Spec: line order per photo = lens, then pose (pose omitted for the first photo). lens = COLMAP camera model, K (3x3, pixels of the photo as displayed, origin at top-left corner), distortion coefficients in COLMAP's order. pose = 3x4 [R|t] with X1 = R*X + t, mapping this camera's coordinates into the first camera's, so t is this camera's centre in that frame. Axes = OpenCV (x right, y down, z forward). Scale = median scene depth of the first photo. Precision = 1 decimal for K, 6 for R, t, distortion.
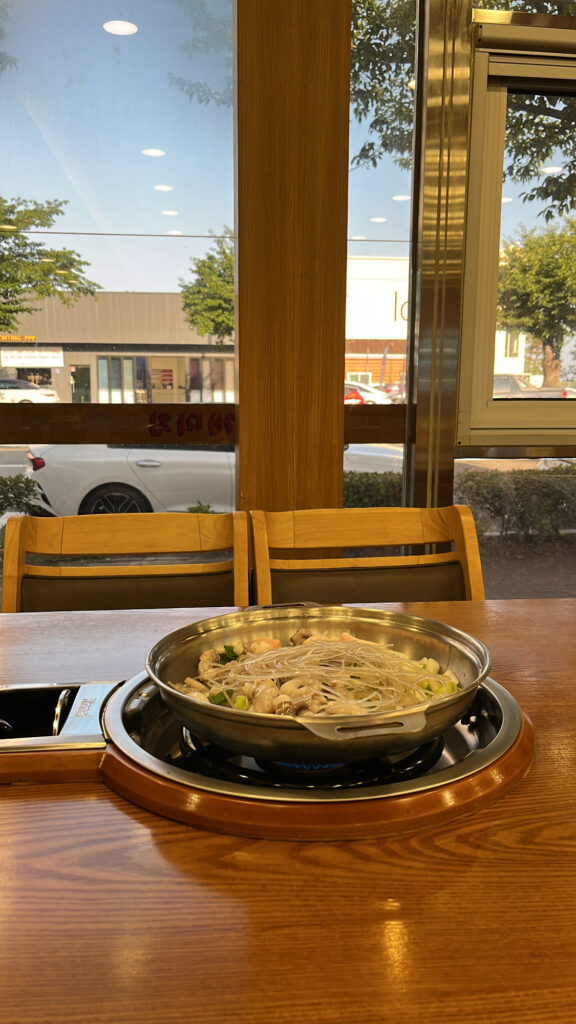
lens RADIAL K [[825.3, 0, 286.8], [0, 825.3, 512.7], [0, 0, 1]] dist [0.031265, -0.067204]
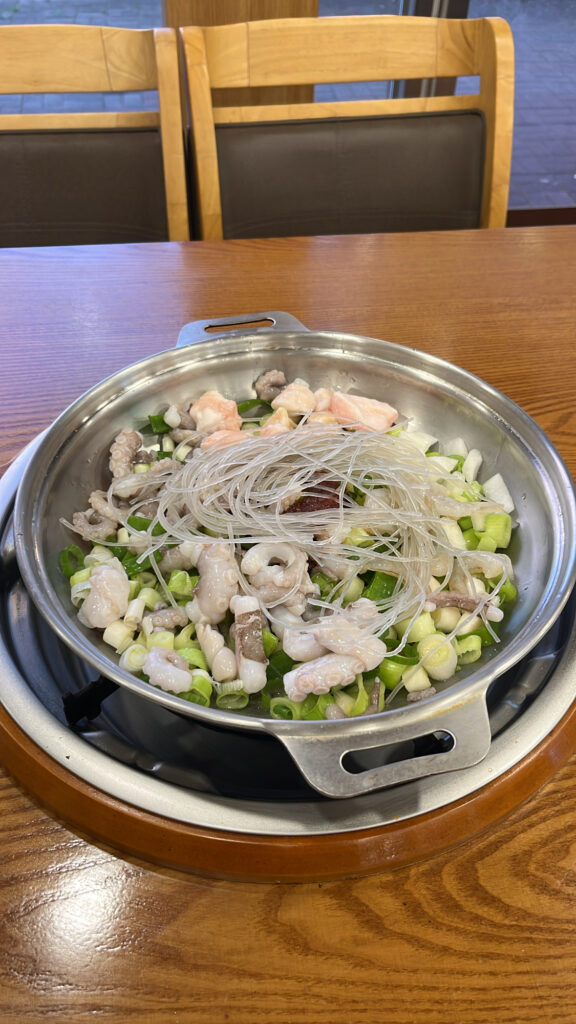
lens RADIAL K [[825.3, 0, 284.0], [0, 825.3, 518.5], [0, 0, 1]] dist [0.031265, -0.067204]
pose [[0.998266, -0.011390, 0.057749, -0.005385], [-0.025766, 0.797557, 0.602693, -0.089025], [-0.052922, -0.603136, 0.795880, 0.249312]]
